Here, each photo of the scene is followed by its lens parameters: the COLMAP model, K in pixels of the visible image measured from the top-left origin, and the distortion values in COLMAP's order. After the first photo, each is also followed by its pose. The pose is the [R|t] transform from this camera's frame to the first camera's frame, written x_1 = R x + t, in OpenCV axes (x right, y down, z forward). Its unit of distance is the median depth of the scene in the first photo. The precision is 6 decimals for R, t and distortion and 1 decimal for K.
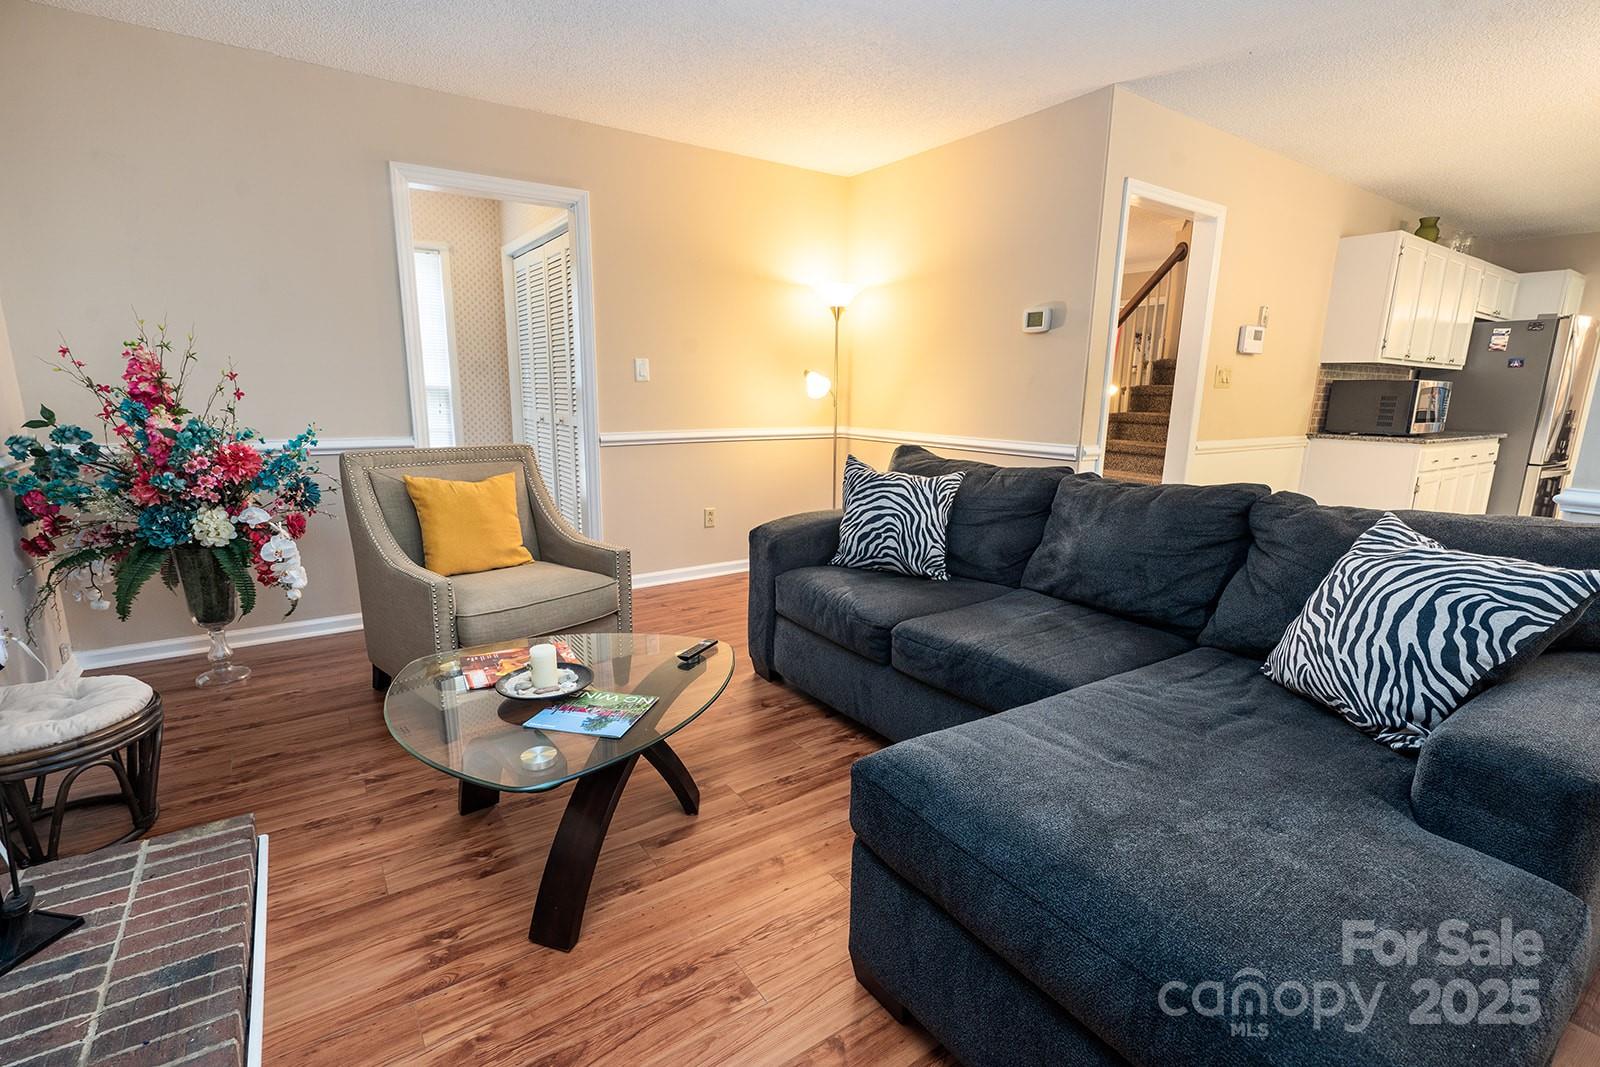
lens RADIAL K [[724.3, 0, 801.5], [0, 724.3, 544.0], [0, 0, 1]] dist [0.002460, 0.000480]
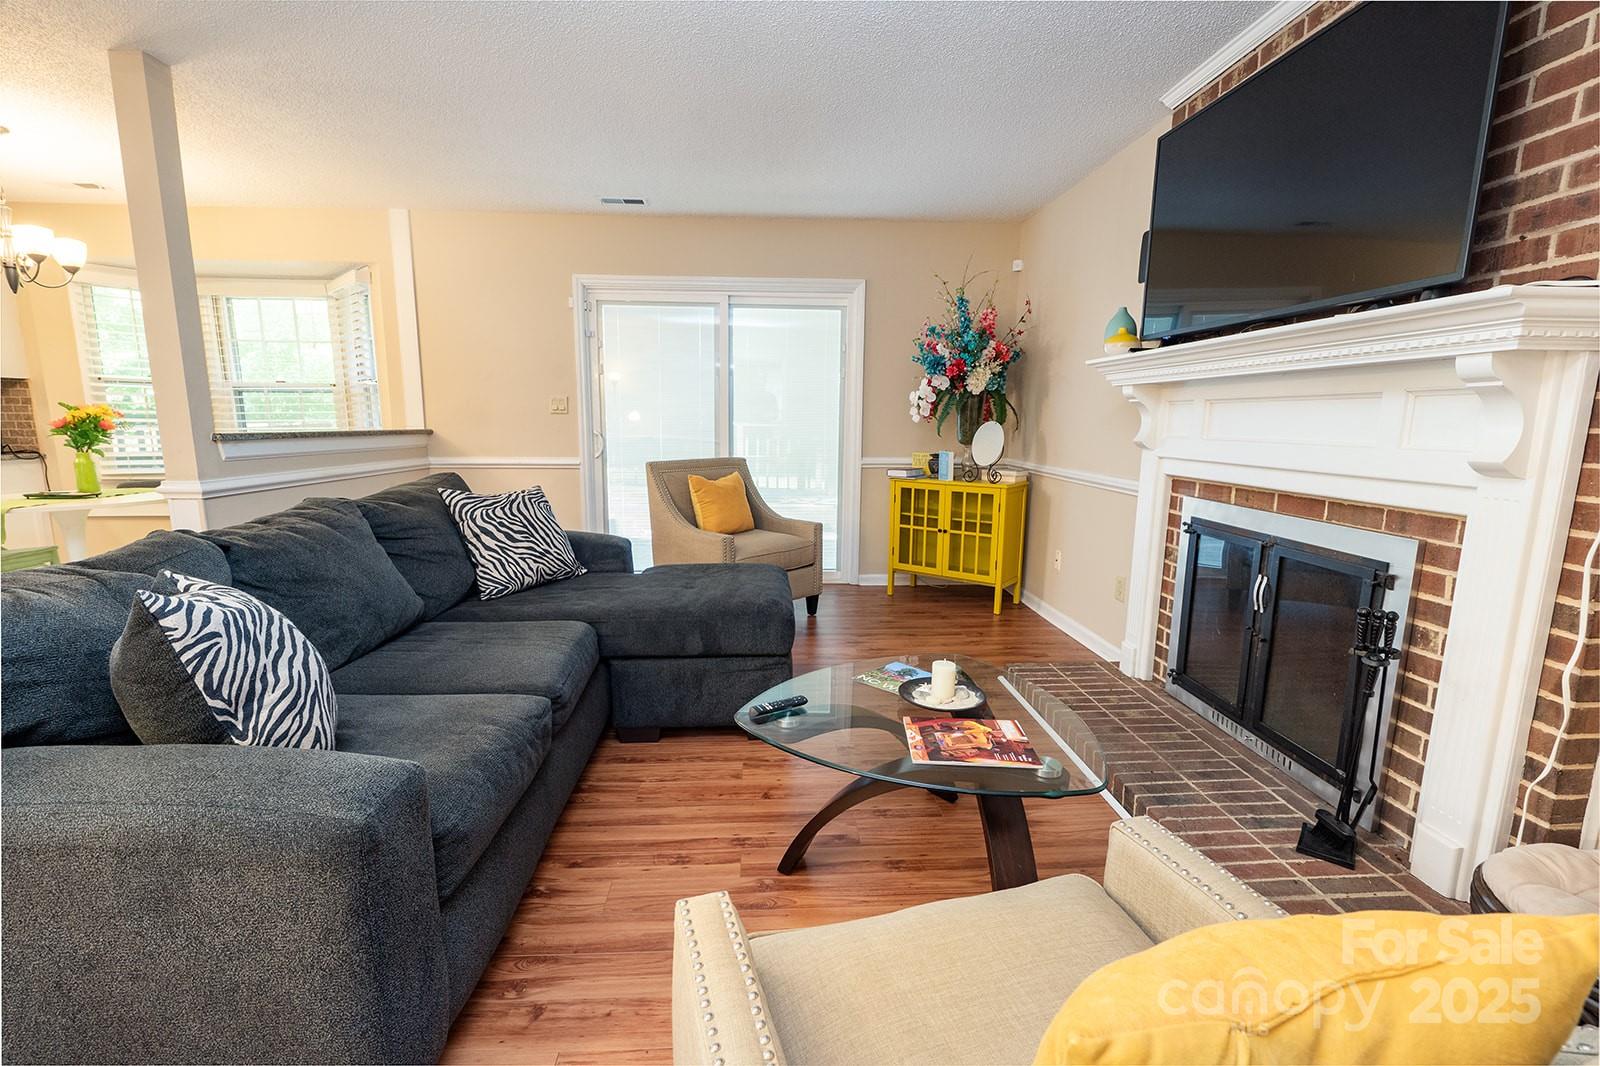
lens RADIAL K [[724.3, 0, 801.5], [0, 724.3, 543.5], [0, 0, 1]] dist [0.002460, 0.000480]
pose [[-0.851394, -0.109671, 0.512934, -0.703197], [0.089996, 0.932853, 0.348834, -0.413199], [-0.516749, 0.343157, -0.784356, 1.876621]]
